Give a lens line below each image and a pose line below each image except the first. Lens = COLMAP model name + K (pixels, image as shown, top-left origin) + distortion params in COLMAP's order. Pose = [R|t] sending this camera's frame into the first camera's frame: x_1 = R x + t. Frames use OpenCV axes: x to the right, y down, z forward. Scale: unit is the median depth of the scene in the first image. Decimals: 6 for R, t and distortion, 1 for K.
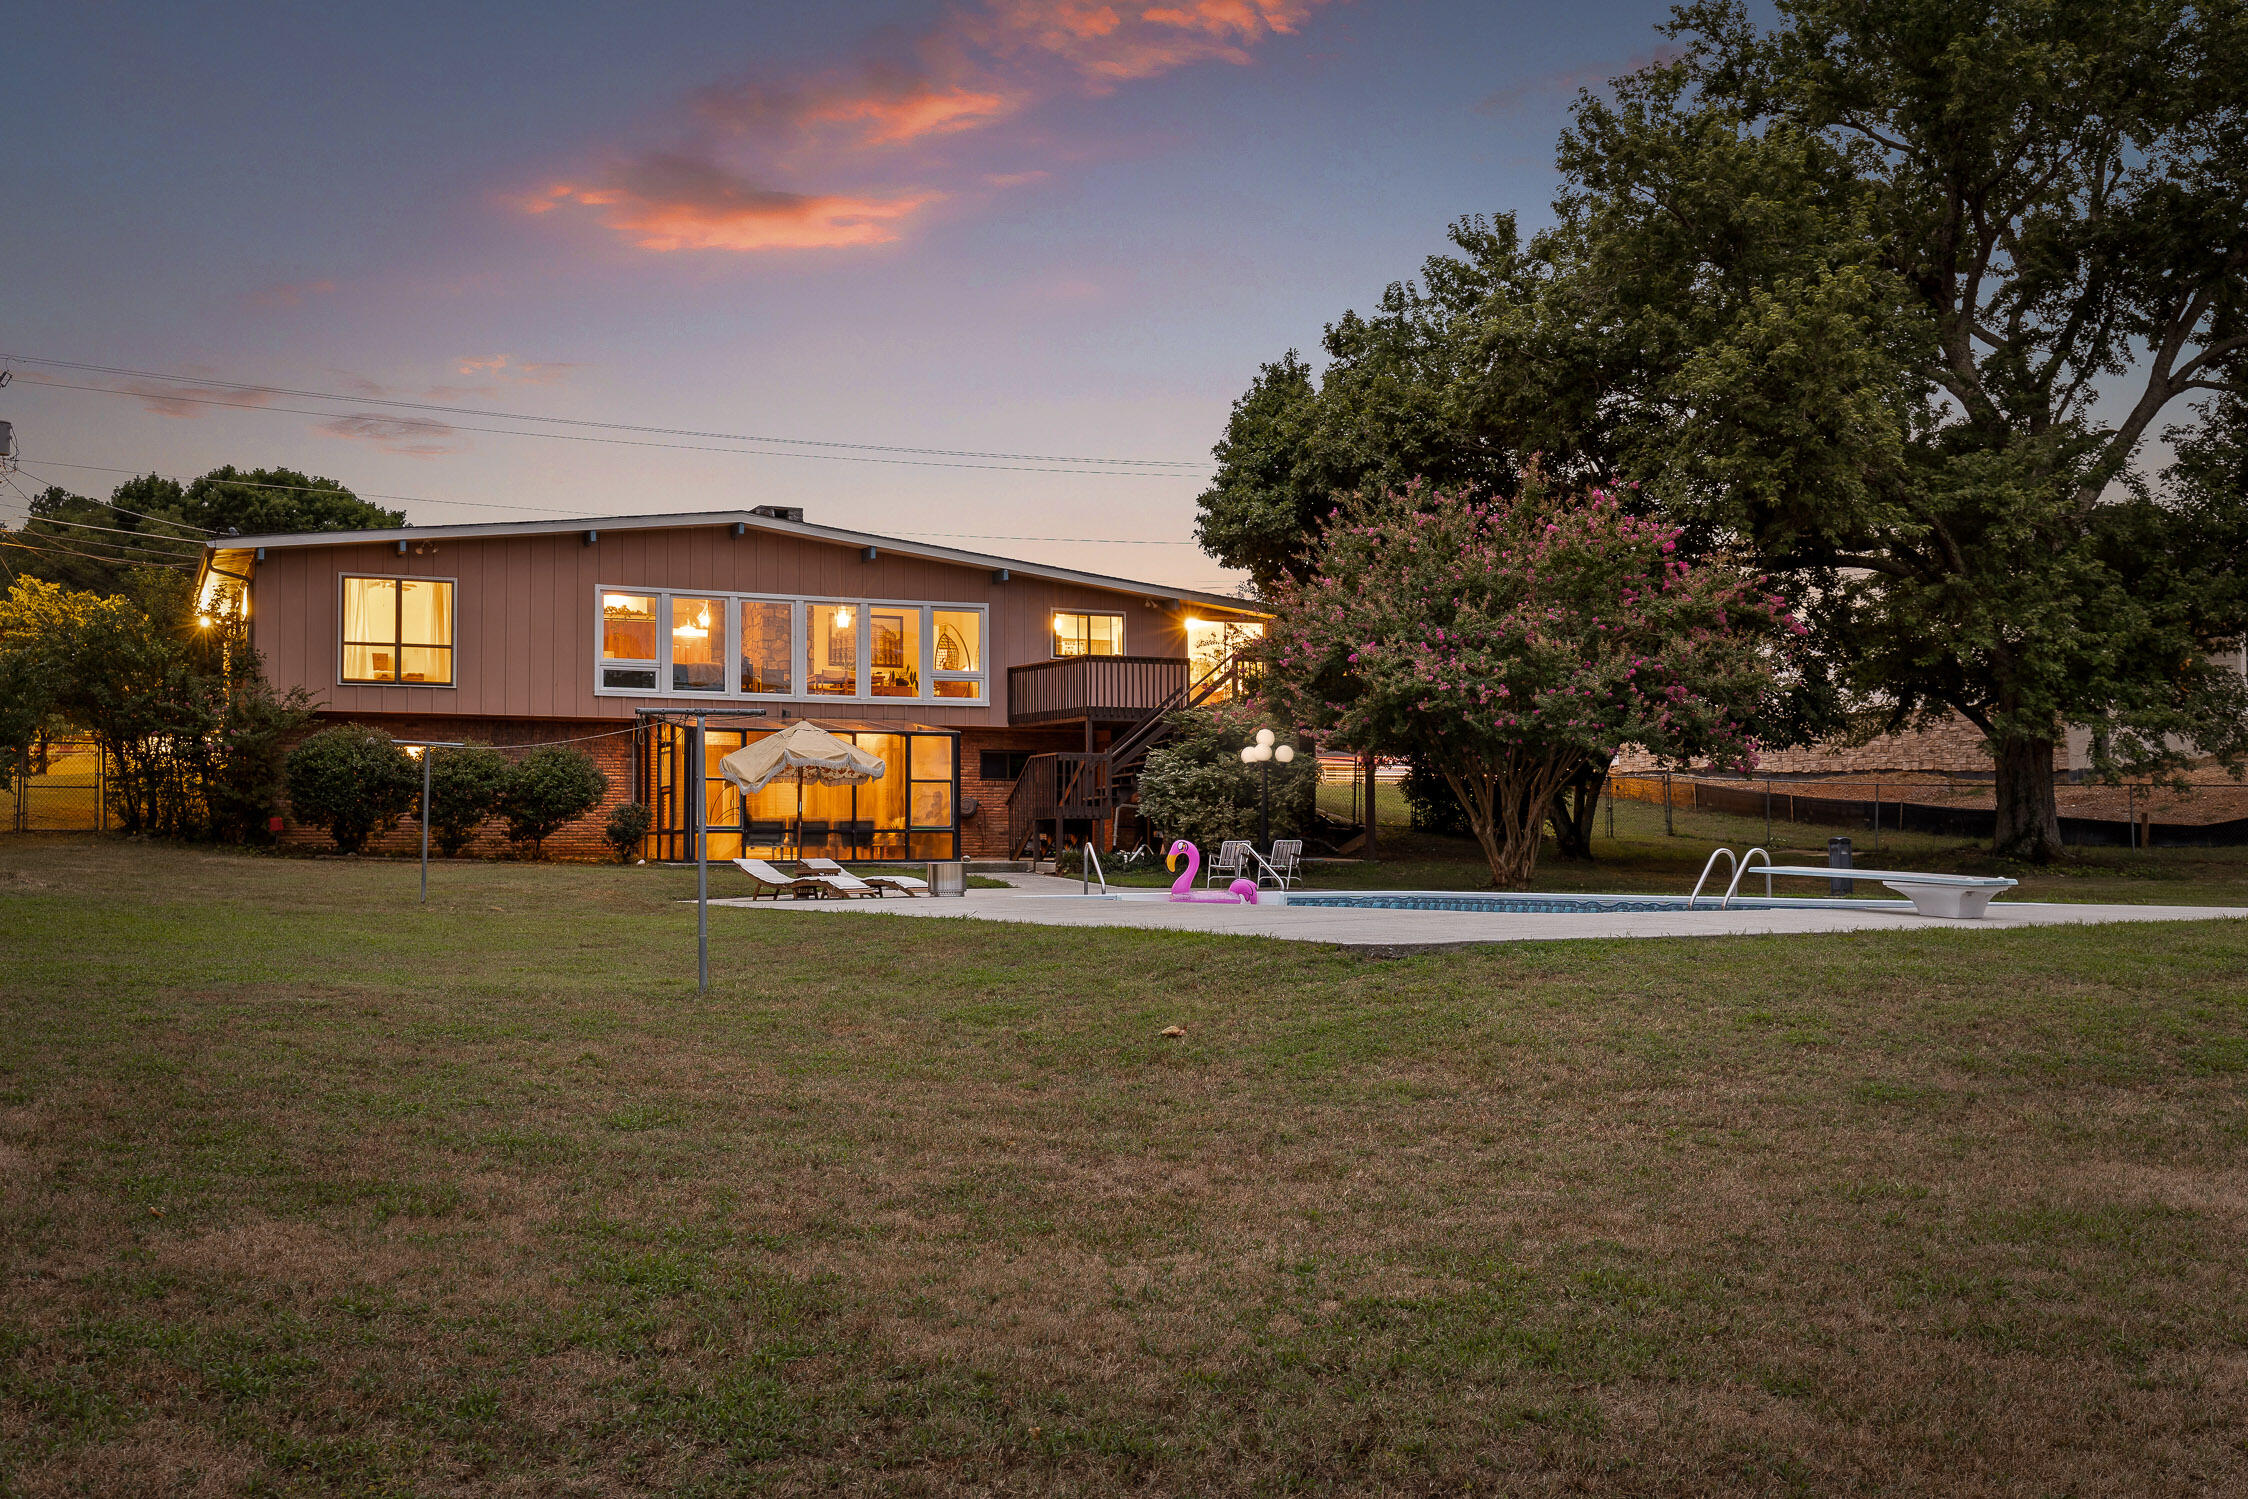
lens RADIAL K [[2240.0, 0, 1159.4], [0, 2240.0, 754.6], [0, 0, 1]] dist [-0.005717, -0.006729]
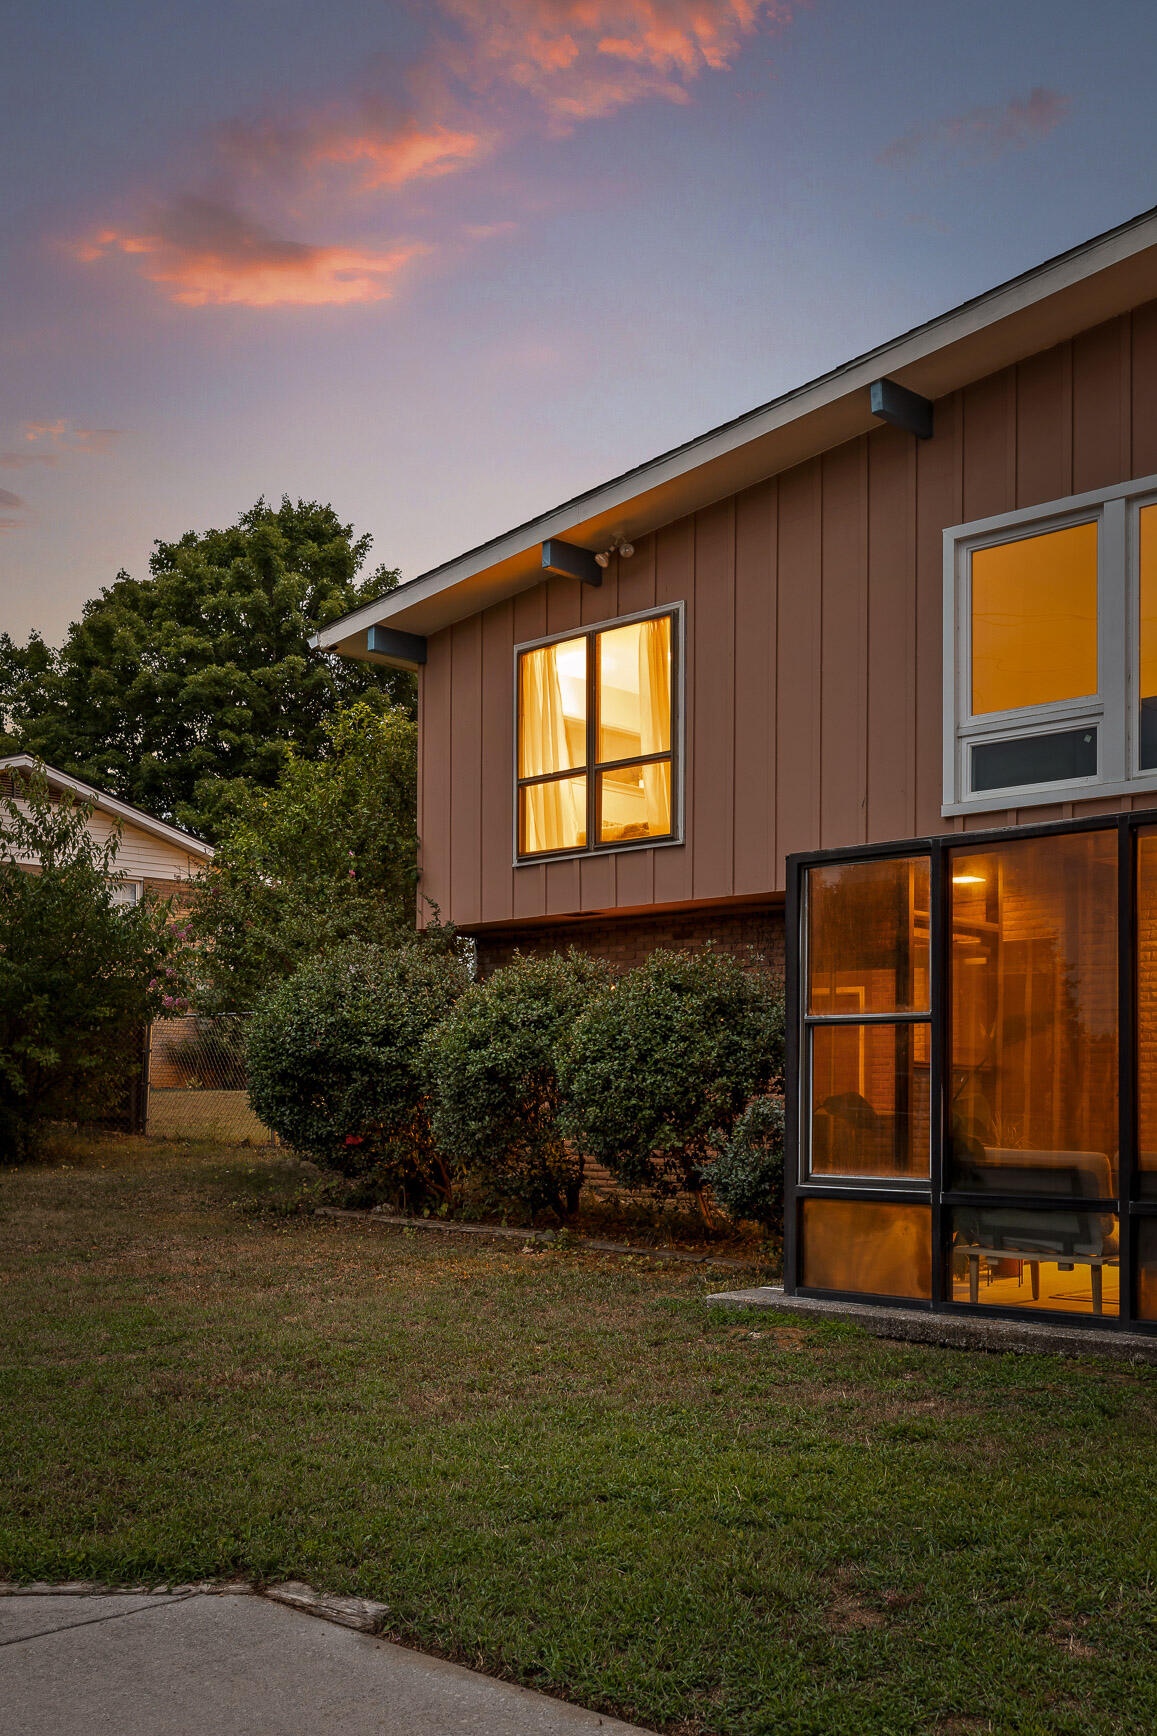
lens RADIAL K [[1729.8, 0, 579.9], [0, 1729.8, 1081.3], [0, 0, 1]] dist [-0.005717, -0.006729]
pose [[0.340617, -0.010048, -0.940149, 0.005536], [0.033508, 0.999437, 0.001458, 0.016902], [0.939605, -0.031999, 0.340762, 0.860938]]
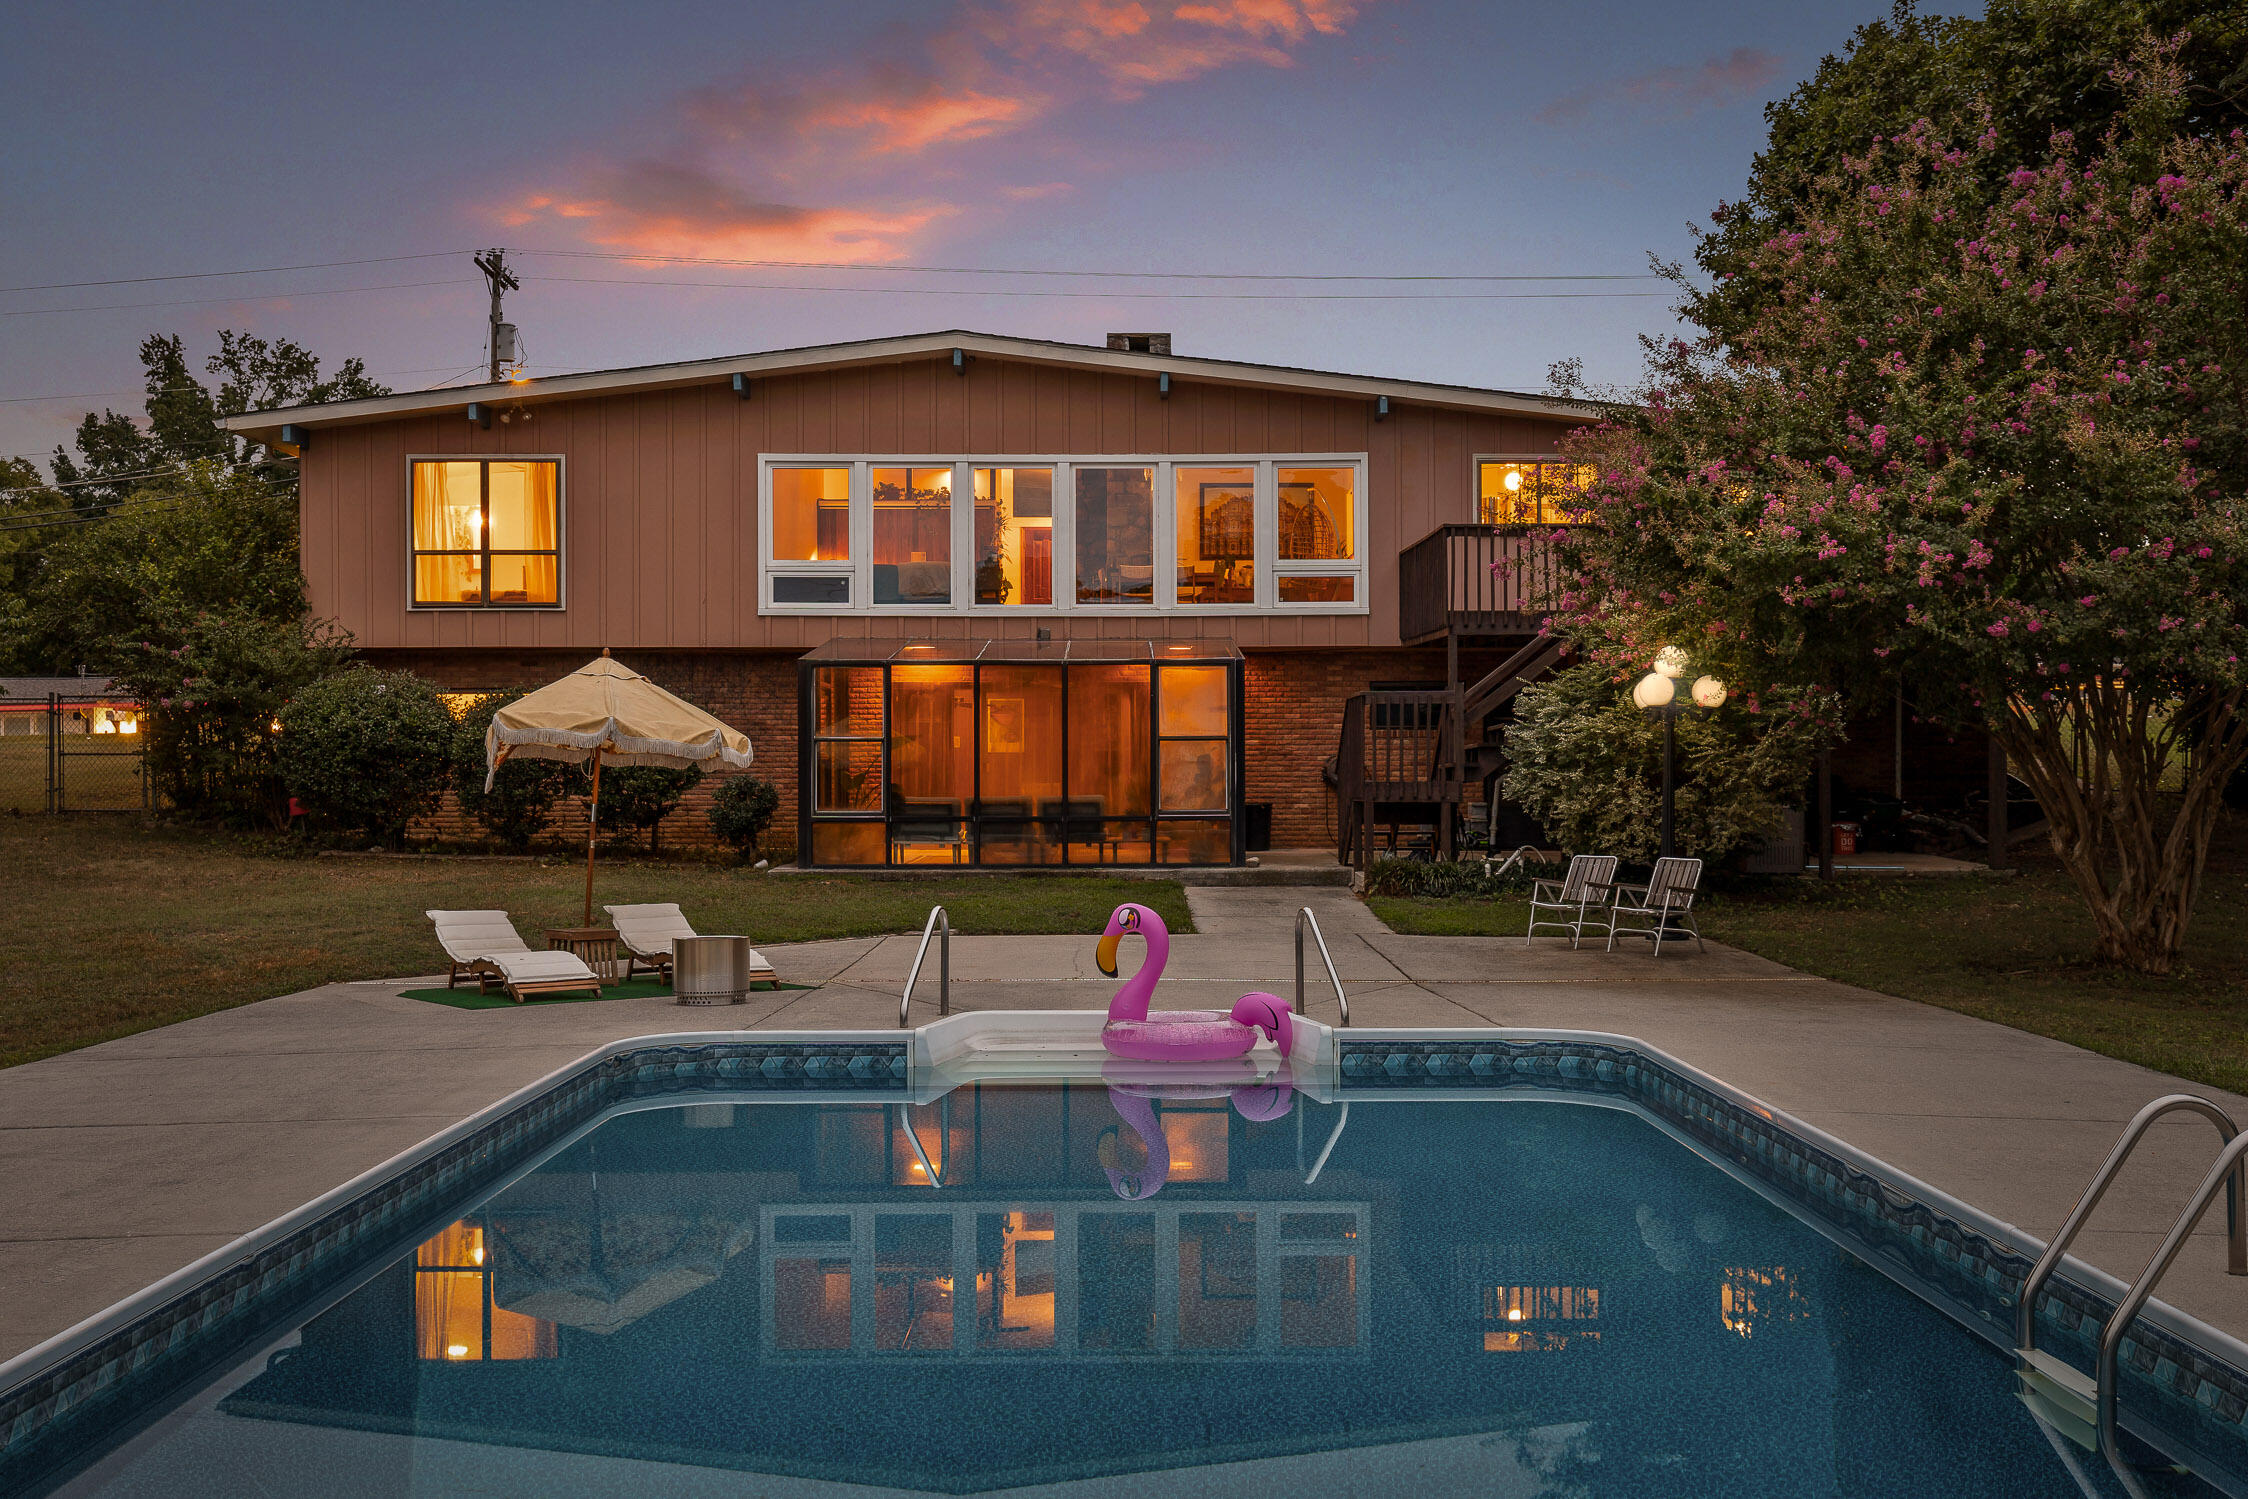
lens RADIAL K [[2240.0, 0, 1159.4], [0, 2240.0, 754.6], [0, 0, 1]] dist [-0.005717, -0.006729]
pose [[0.906424, -0.000547, -0.422369, 0.154701], [0.017893, 0.999151, 0.037105, -0.007026], [0.421990, -0.041190, 0.905664, 0.437087]]
